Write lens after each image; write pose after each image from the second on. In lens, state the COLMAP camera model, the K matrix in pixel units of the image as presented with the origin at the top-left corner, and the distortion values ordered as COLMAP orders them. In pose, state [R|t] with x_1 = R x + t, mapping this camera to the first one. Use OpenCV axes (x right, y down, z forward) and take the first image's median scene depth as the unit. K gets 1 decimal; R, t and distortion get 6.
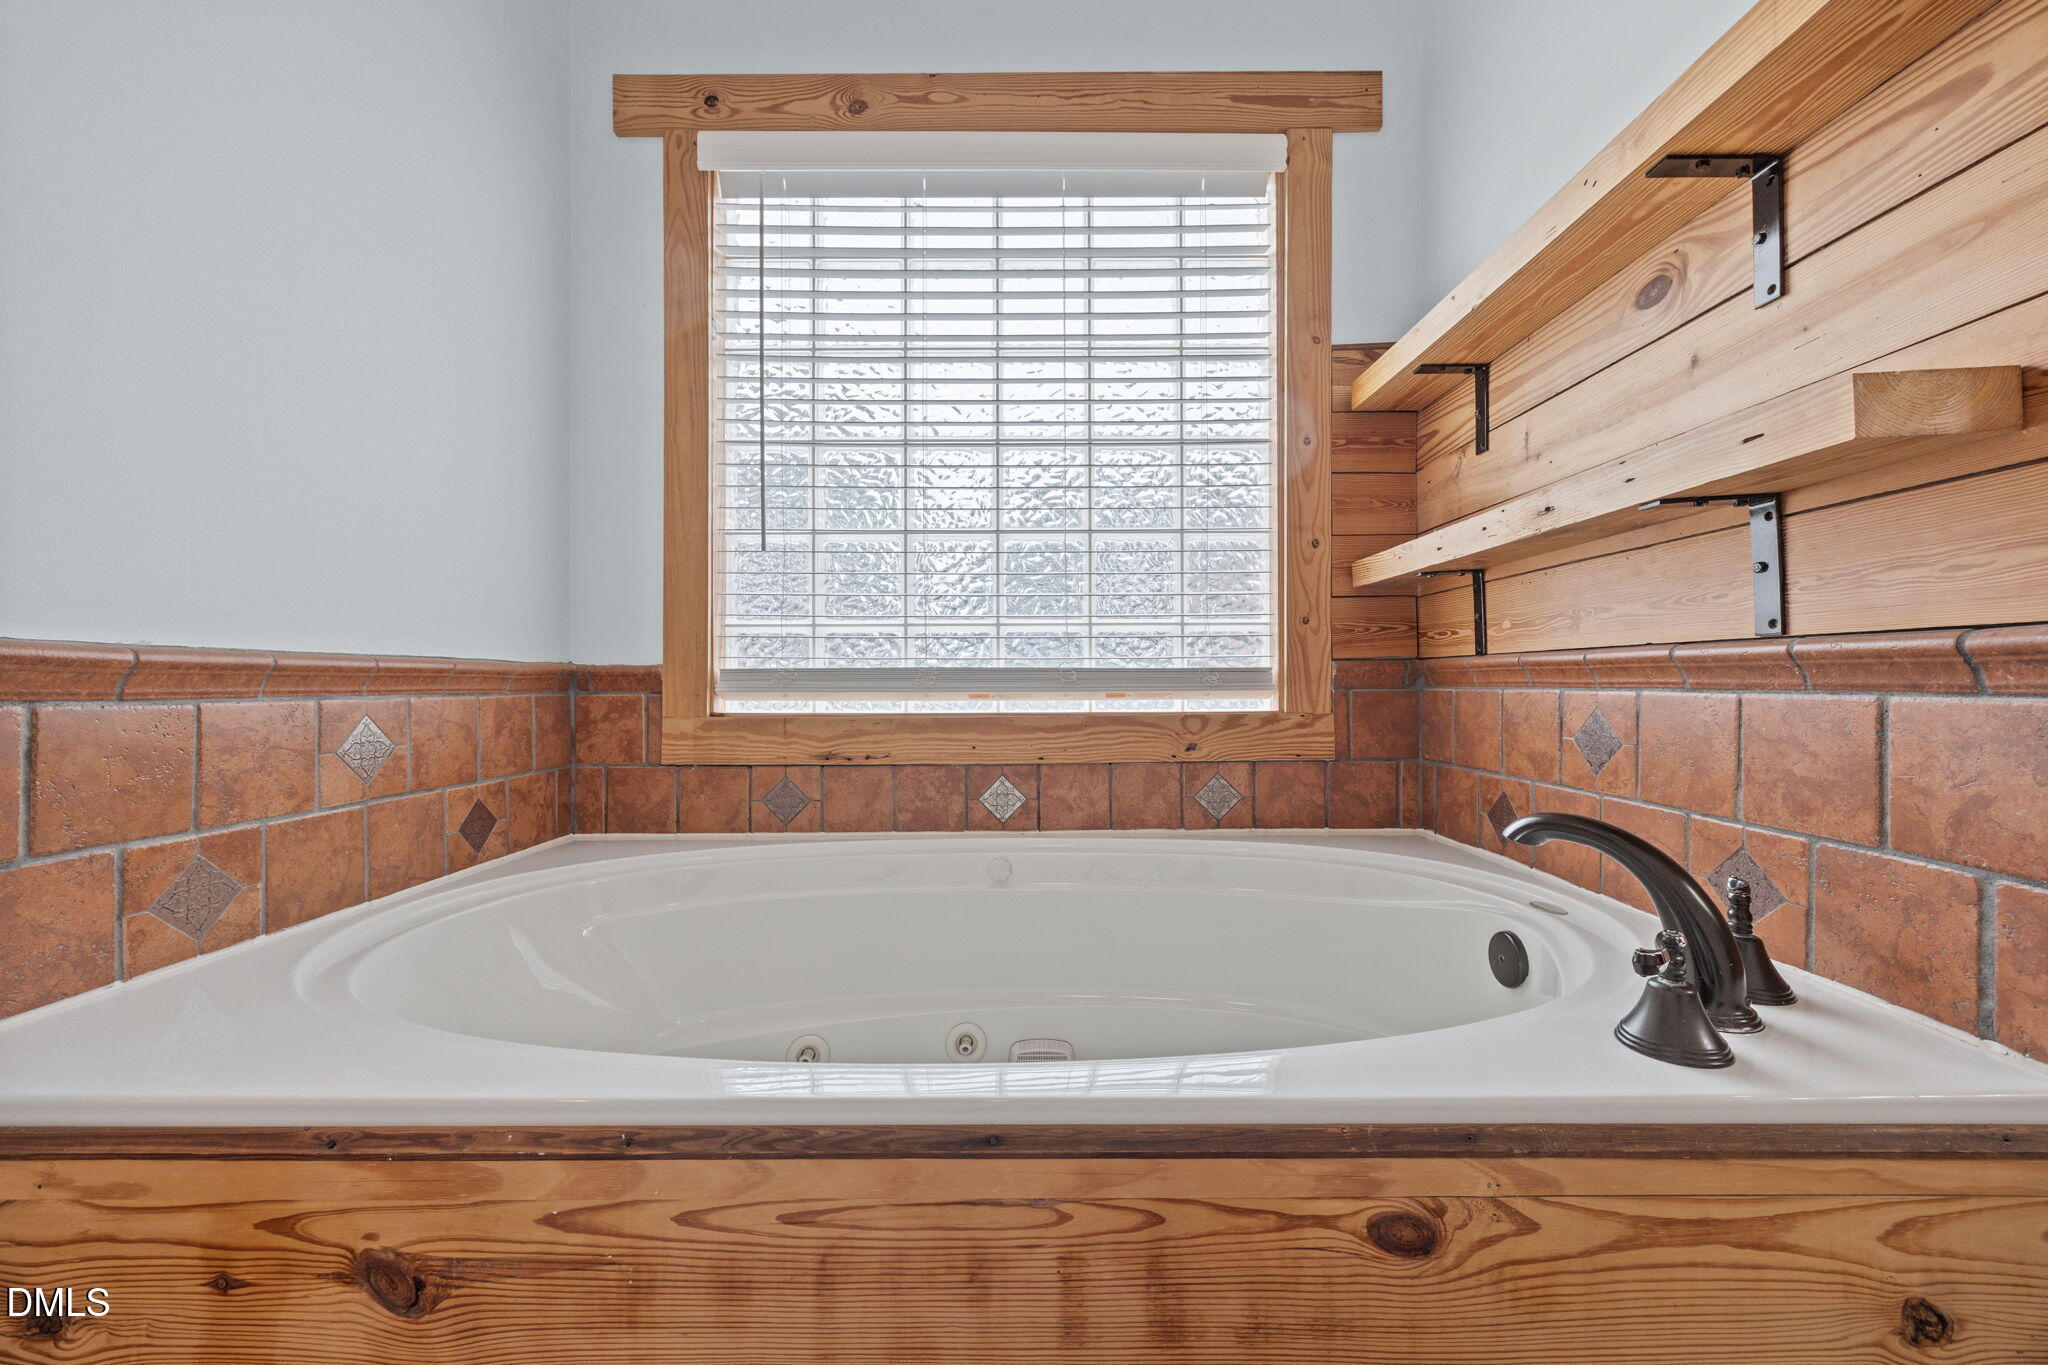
lens RADIAL K [[770.7, 0, 1026.0], [0, 770.7, 682.7], [0, 0, 1]] dist [-0.003195, -0.000070]
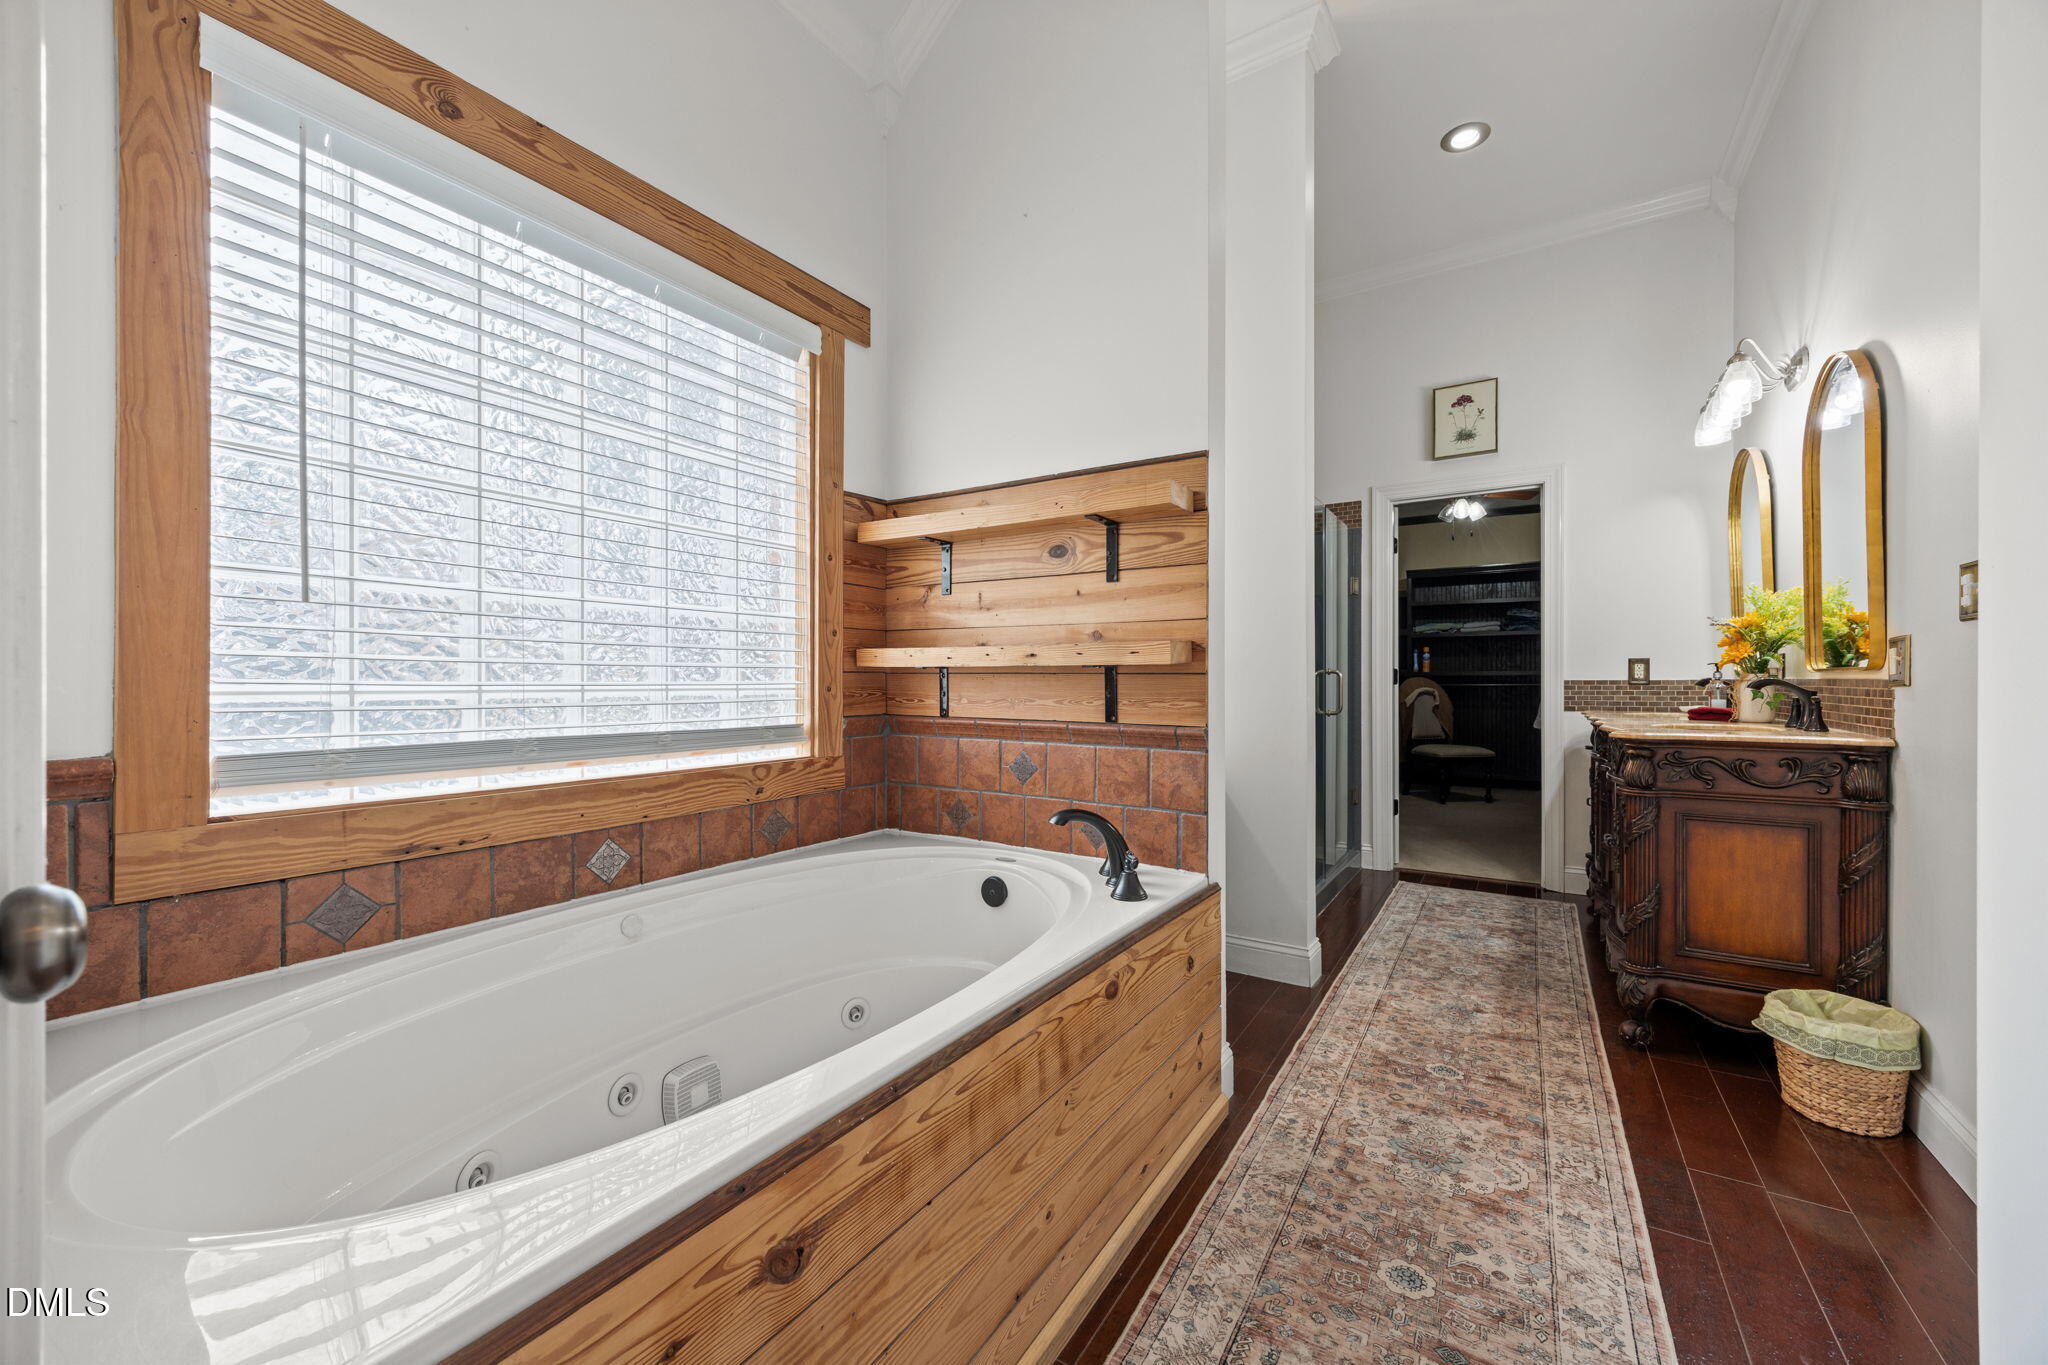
lens RADIAL K [[770.7, 0, 1026.0], [0, 770.7, 685.8], [0, 0, 1]] dist [-0.003195, -0.000070]
pose [[0.546823, 0.002009, 0.837246, -0.595846], [-0.004519, 0.999990, 0.000552, -0.089432], [-0.837236, -0.004085, 0.546826, -0.041144]]
